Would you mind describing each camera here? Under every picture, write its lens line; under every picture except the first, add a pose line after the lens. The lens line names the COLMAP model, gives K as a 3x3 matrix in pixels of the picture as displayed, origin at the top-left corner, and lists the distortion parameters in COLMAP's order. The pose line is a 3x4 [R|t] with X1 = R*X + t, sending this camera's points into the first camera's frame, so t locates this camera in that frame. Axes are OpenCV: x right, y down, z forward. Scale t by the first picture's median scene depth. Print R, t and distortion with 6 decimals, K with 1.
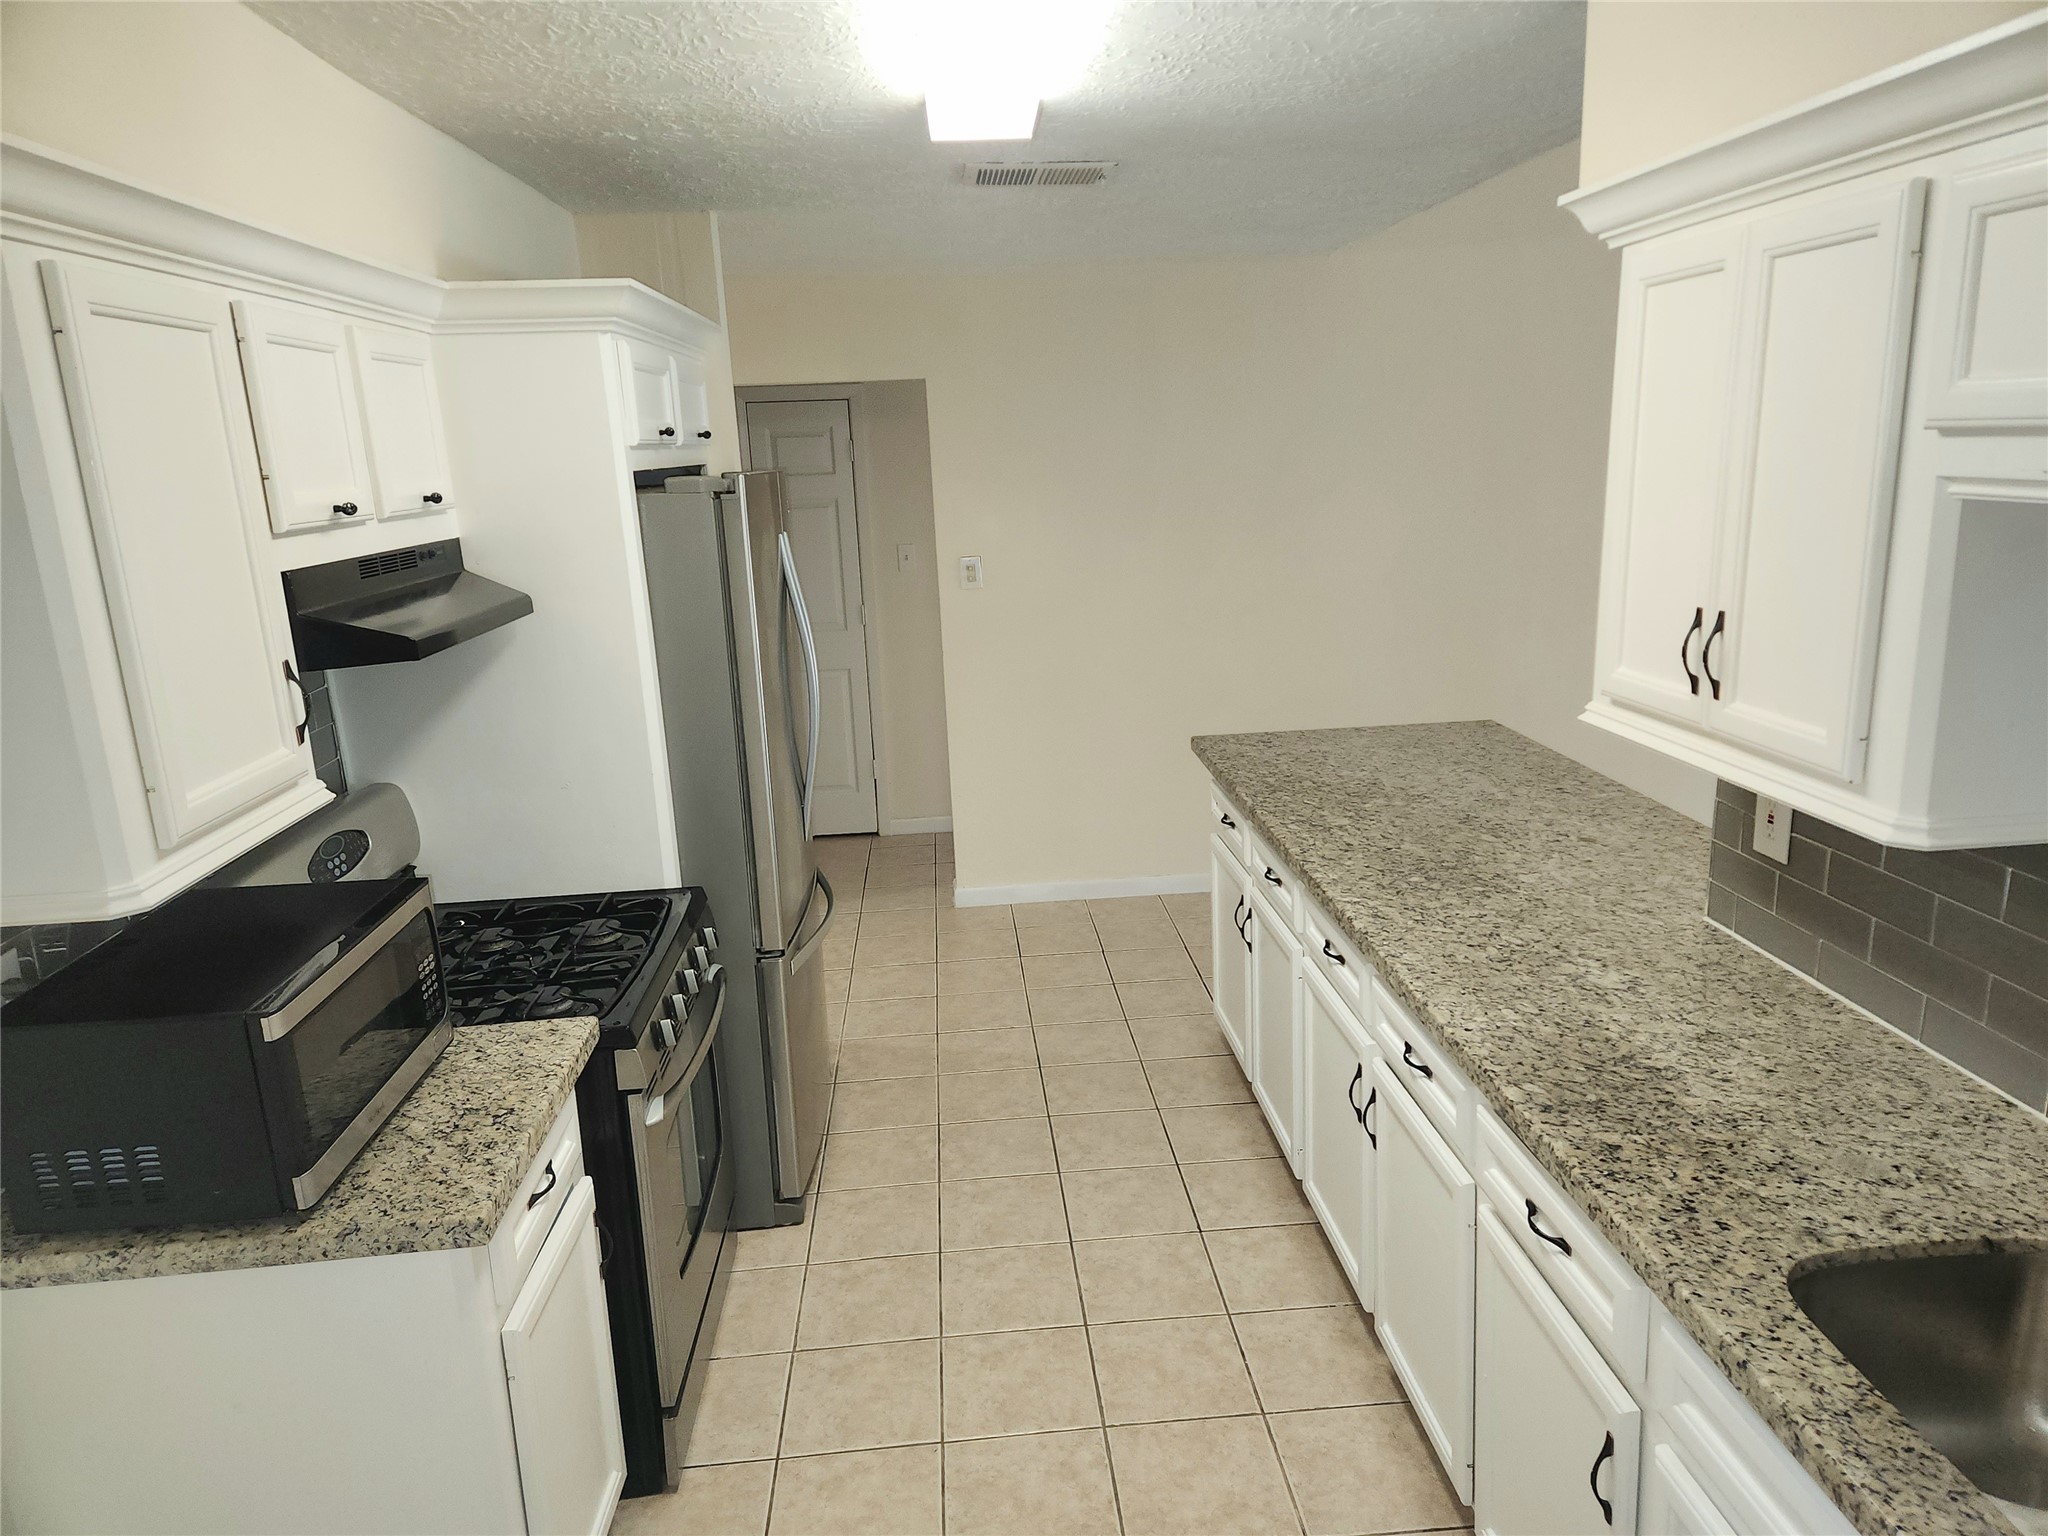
lens RADIAL K [[1367.6, 0, 1029.3], [0, 1367.6, 754.8], [0, 0, 1]] dist [0.082420, -0.062934]
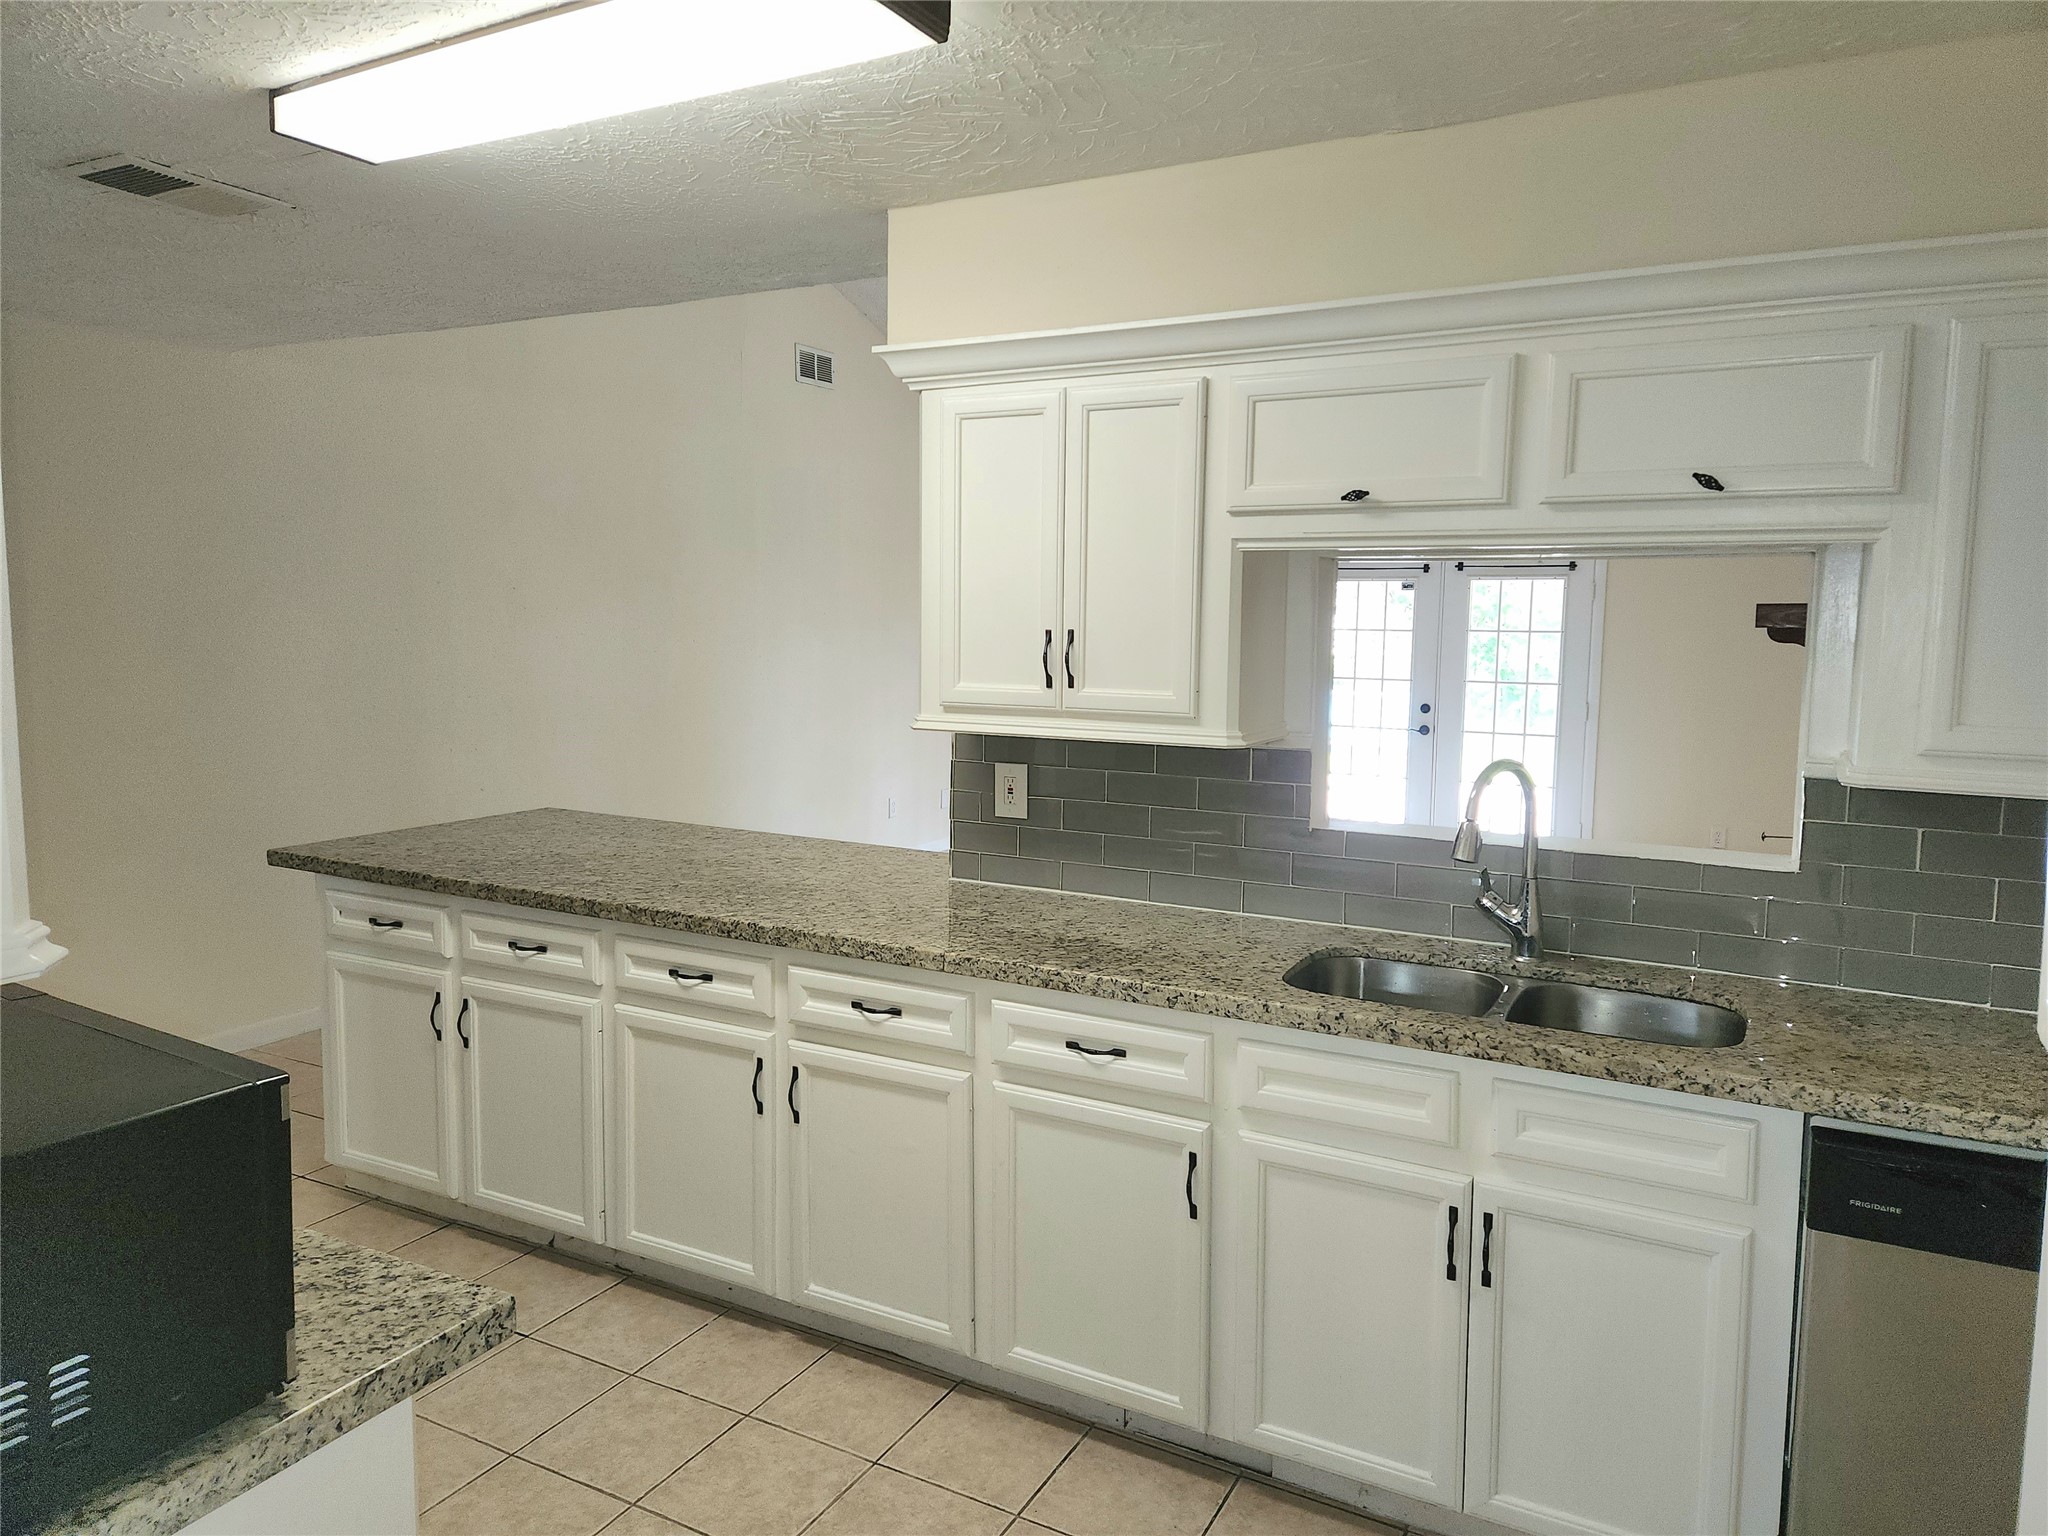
lens RADIAL K [[1382.9, 0, 1030.1], [0, 1382.9, 726.2], [0, 0, 1]] dist [0.087418, -0.072673]
pose [[0.532959, -0.022547, 0.845841, -0.913938], [0.156493, 0.985026, -0.072348, 0.116872], [-0.831544, 0.170927, 0.528507, 0.276461]]
